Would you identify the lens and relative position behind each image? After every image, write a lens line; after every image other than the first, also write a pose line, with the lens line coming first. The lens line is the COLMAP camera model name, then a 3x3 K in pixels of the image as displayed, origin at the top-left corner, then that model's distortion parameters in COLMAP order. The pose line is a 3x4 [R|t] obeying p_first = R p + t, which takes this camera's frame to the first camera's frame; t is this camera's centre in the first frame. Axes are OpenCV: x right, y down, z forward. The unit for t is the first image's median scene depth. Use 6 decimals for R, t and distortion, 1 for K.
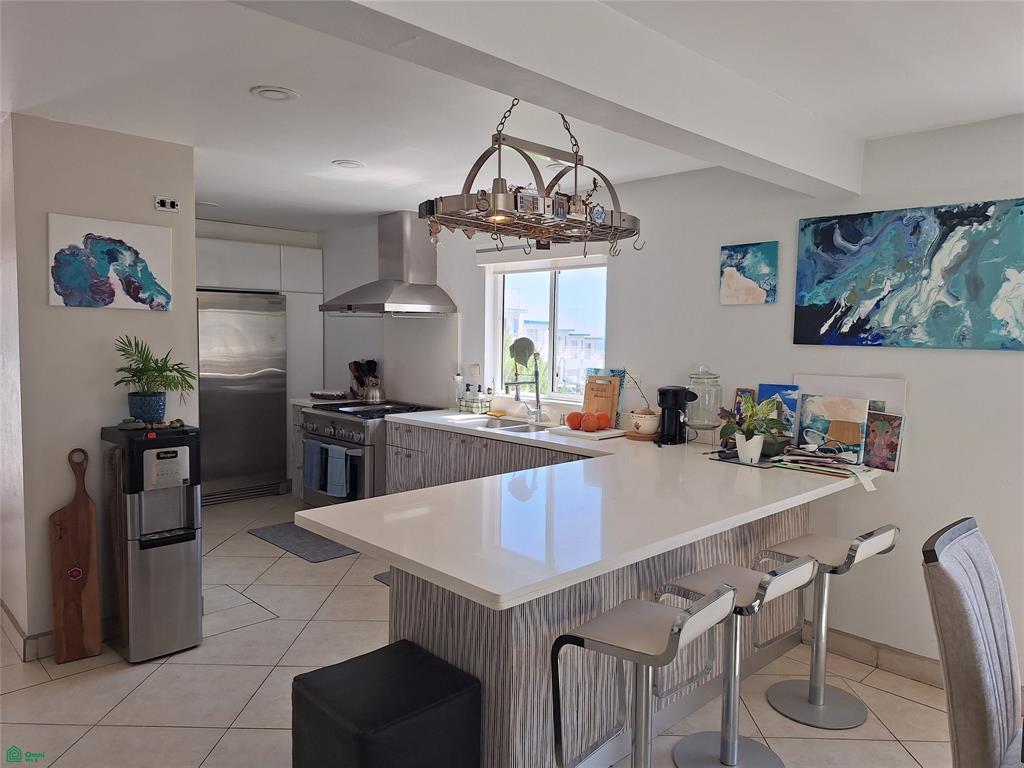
lens RADIAL K [[702.6, 0, 512.0], [0, 702.6, 384.0], [0, 0, 1]] dist [0.002020, -0.003178]
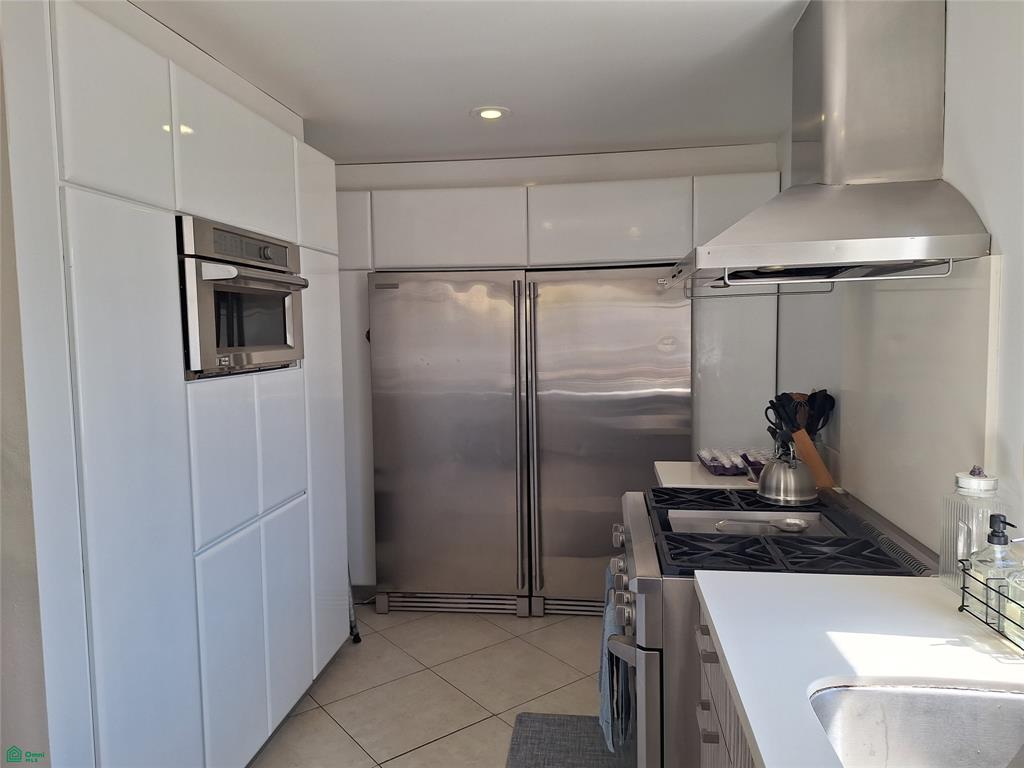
lens RADIAL K [[702.6, 0, 512.0], [0, 702.6, 384.0], [0, 0, 1]] dist [0.002020, -0.003178]
pose [[0.608557, 0.034767, -0.792748, 0.033529], [-0.028026, 0.999358, 0.022314, -0.048178], [0.793015, 0.008638, 0.609141, 0.640140]]
